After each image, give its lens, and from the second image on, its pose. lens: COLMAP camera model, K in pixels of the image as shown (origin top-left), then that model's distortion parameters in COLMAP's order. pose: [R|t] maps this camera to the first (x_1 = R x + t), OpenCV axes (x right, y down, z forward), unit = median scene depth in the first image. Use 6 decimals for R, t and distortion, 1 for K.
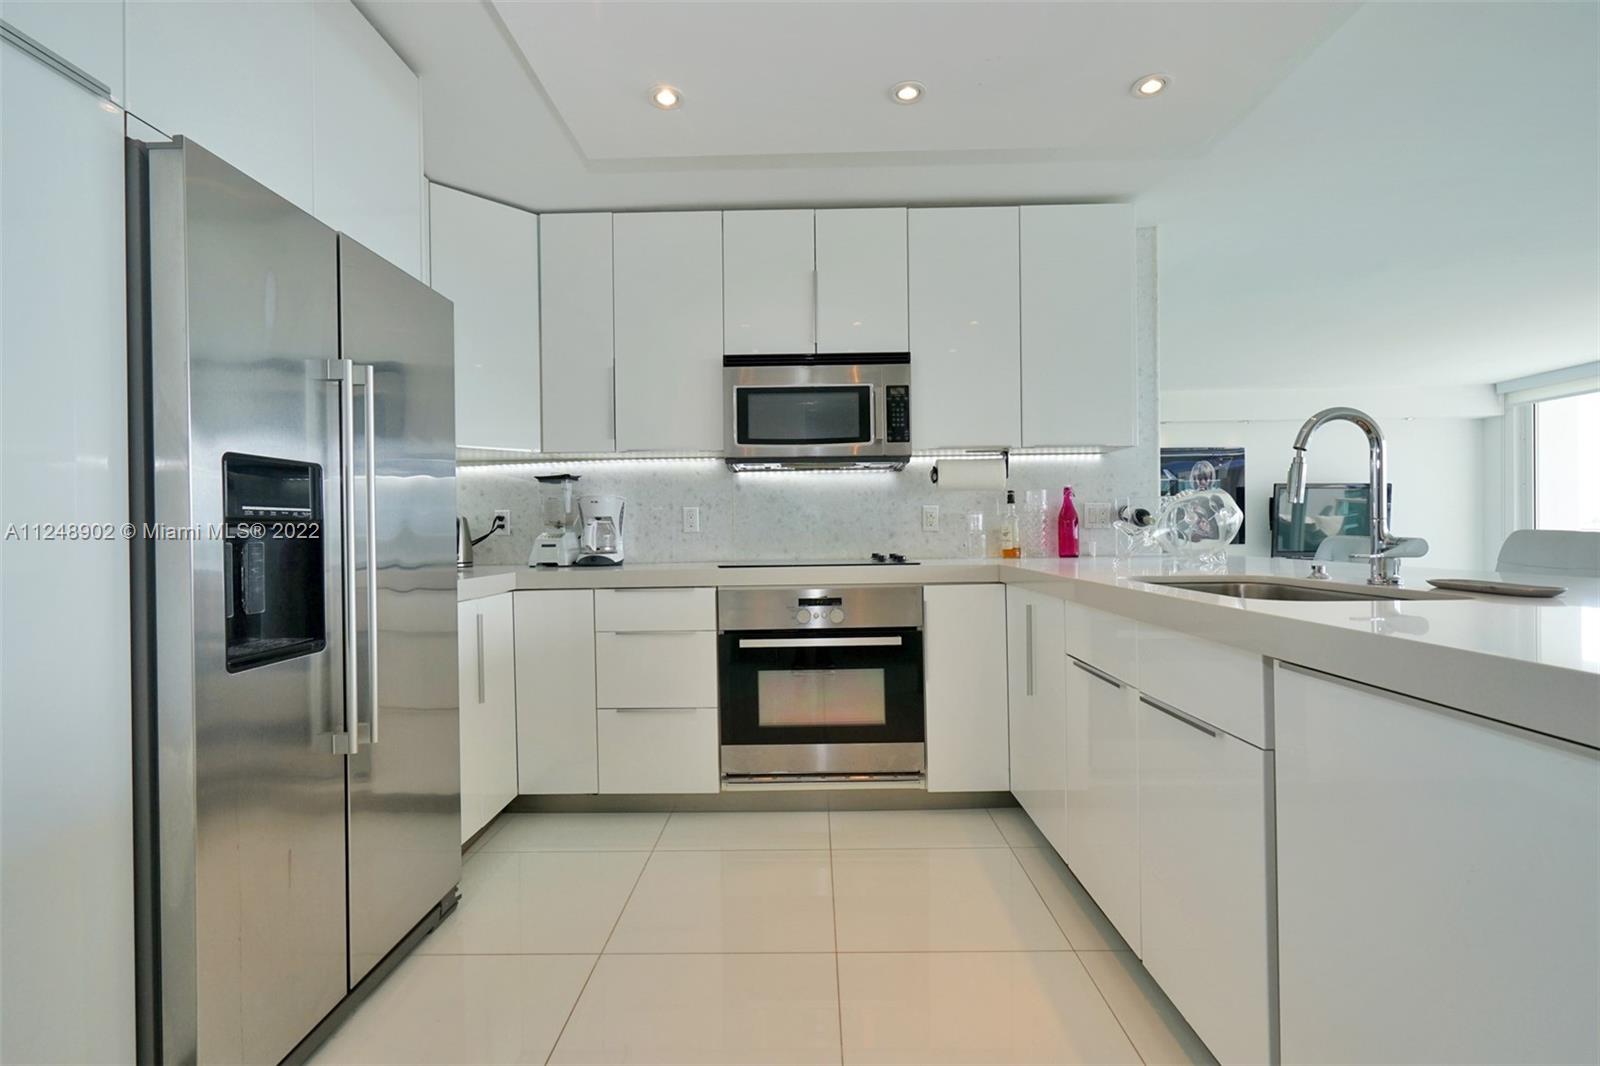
lens RADIAL K [[733.2, 0, 799.2], [0, 733.2, 532.7], [0, 0, 1]] dist [-0.002879, 0.003180]
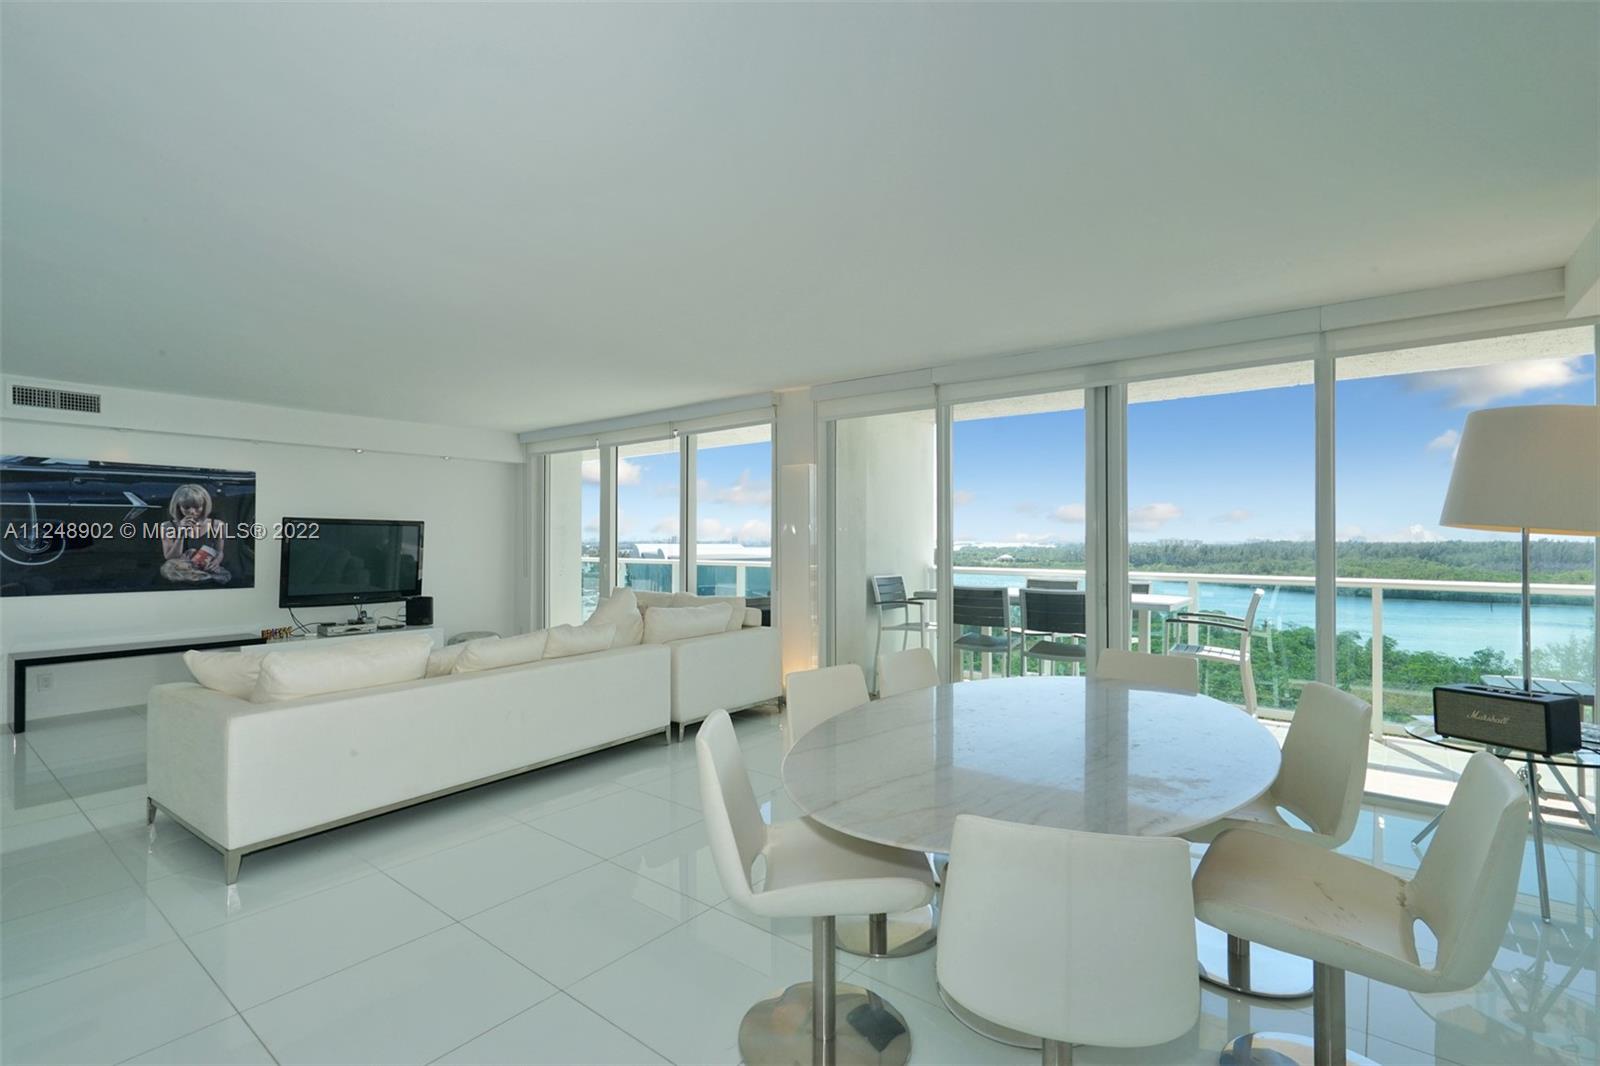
lens RADIAL K [[737.0, 0, 805.4], [0, 737.0, 531.4], [0, 0, 1]] dist [0.002062, 0.001010]
pose [[0.604466, 0.019389, 0.796395, 0.750480], [-0.006762, 0.999793, -0.019208, -0.085922], [-0.796603, 0.006225, 0.604471, -0.011363]]
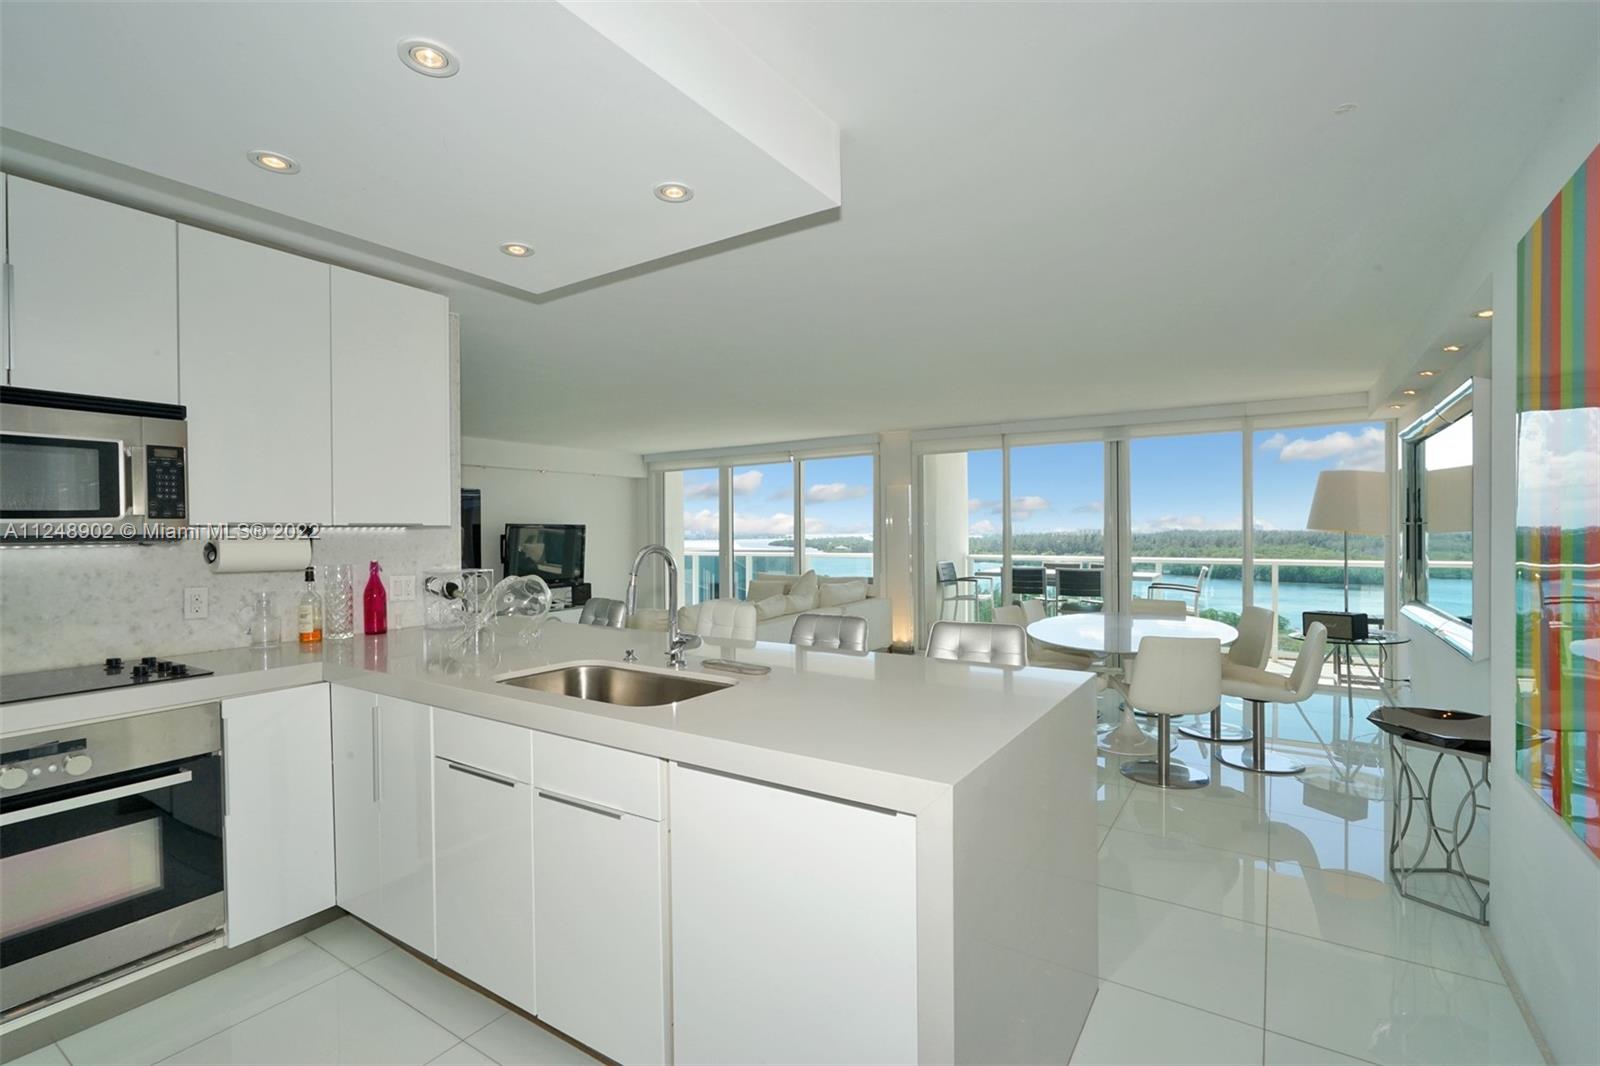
lens RADIAL K [[733.2, 0, 799.2], [0, 733.2, 532.7], [0, 0, 1]] dist [-0.002879, 0.003180]
pose [[0.534431, 0.004299, 0.845201, -0.164862], [0.003182, 0.999970, -0.007098, -0.098670], [-0.845206, 0.006483, 0.534402, 0.004889]]
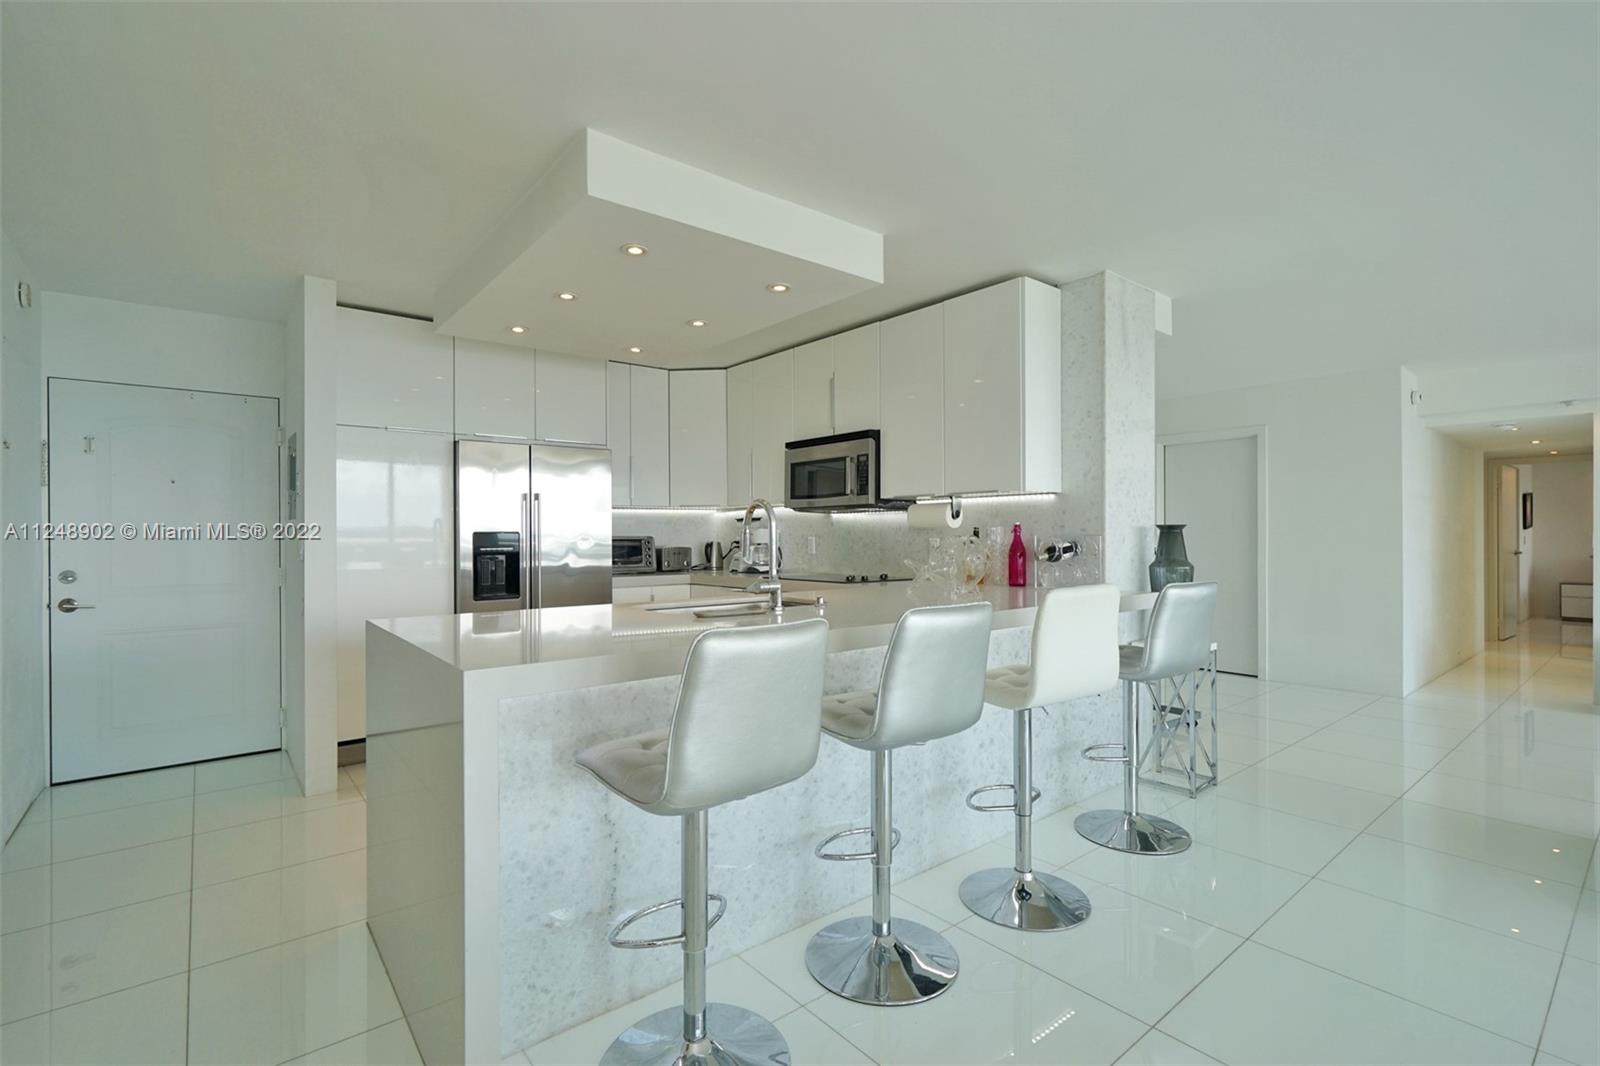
lens RADIAL K [[728.7, 0, 799.6], [0, 728.7, 530.3], [0, 0, 1]] dist [-0.000285, 0.000259]
pose [[0.650787, 0.006788, -0.759230, 1.067632], [-0.008313, 0.999964, 0.001814, -0.056333], [0.759215, 0.005131, 0.650819, 0.010726]]
